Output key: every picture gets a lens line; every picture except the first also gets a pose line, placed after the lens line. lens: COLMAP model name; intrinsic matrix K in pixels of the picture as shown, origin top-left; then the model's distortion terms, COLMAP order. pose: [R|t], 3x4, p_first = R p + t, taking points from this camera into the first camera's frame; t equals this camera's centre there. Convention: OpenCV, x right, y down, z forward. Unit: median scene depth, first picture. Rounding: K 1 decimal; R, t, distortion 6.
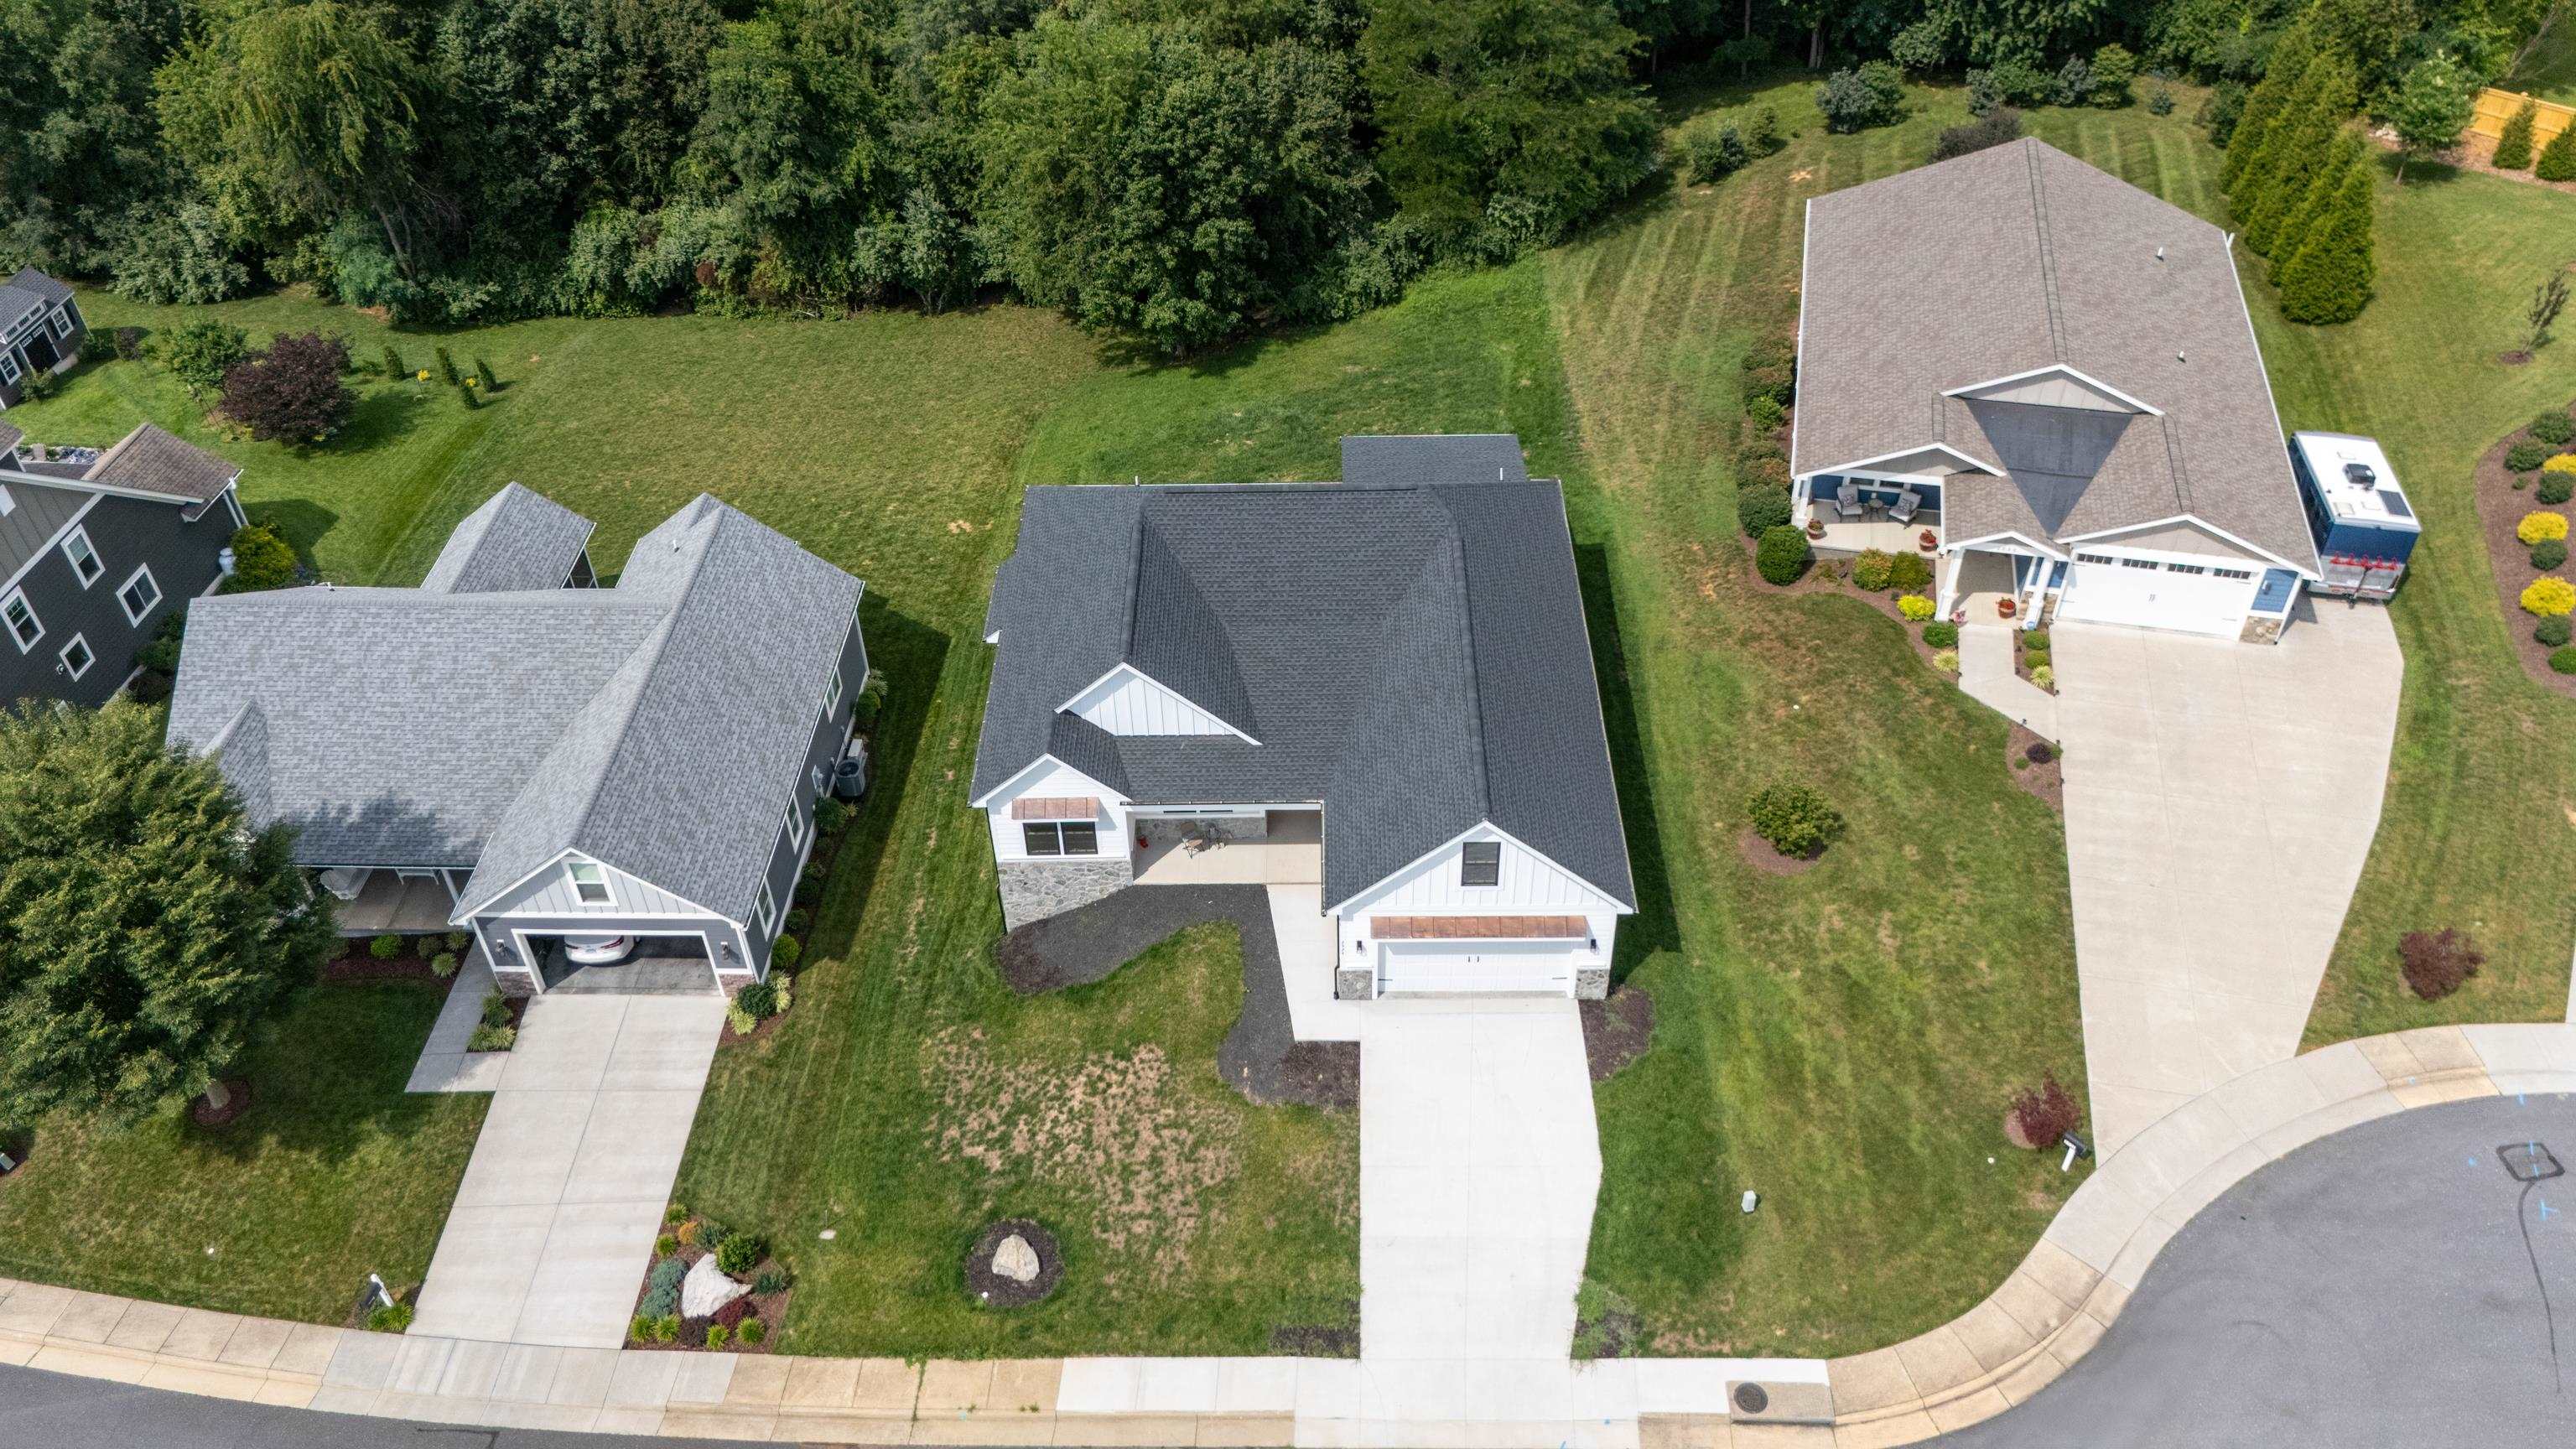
lens RADIAL K [[1909.4, 0, 1288.0], [0, 1909.4, 724.5], [0, 0, 1]] dist [0.061428, -0.058455]
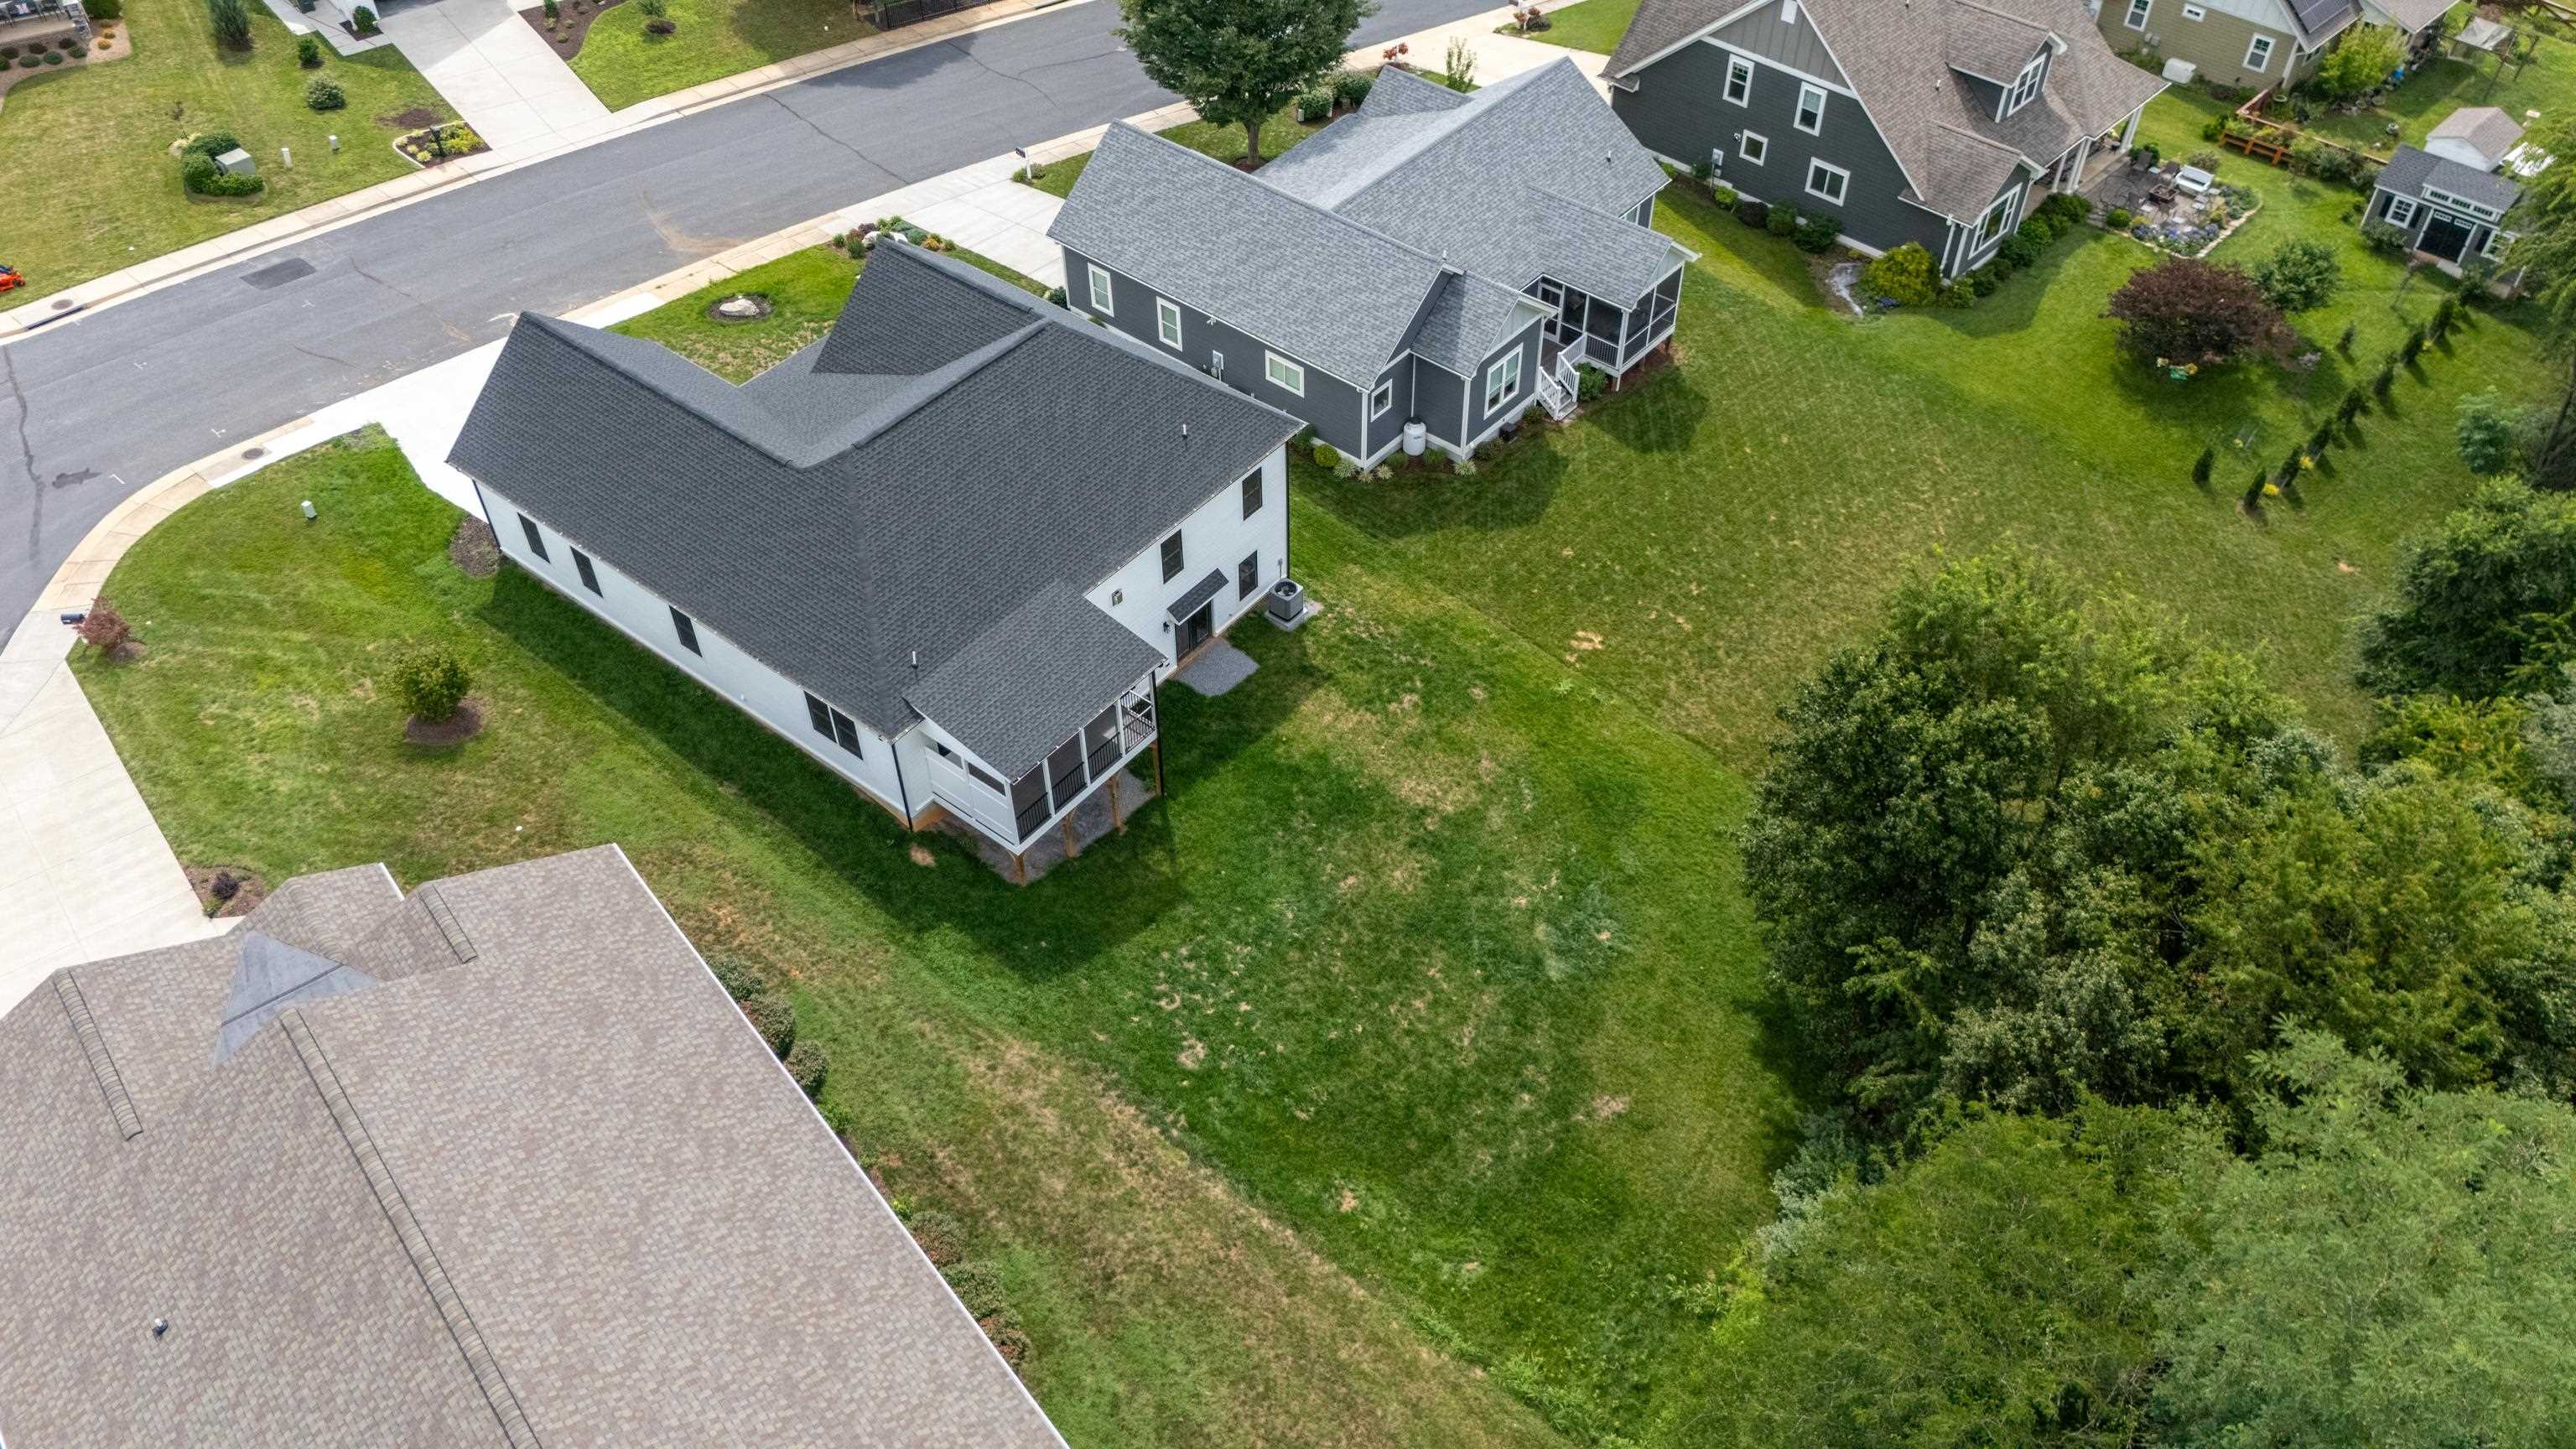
lens RADIAL K [[1896.8, 0, 1288.0], [0, 1896.8, 724.5], [0, 0, 1]] dist [0.082103, -0.088596]
pose [[-0.617684, 0.577504, -0.533812, 0.538192], [-0.502095, 0.232838, 0.832879, -1.027147], [0.605283, 0.782480, 0.146142, 1.156751]]
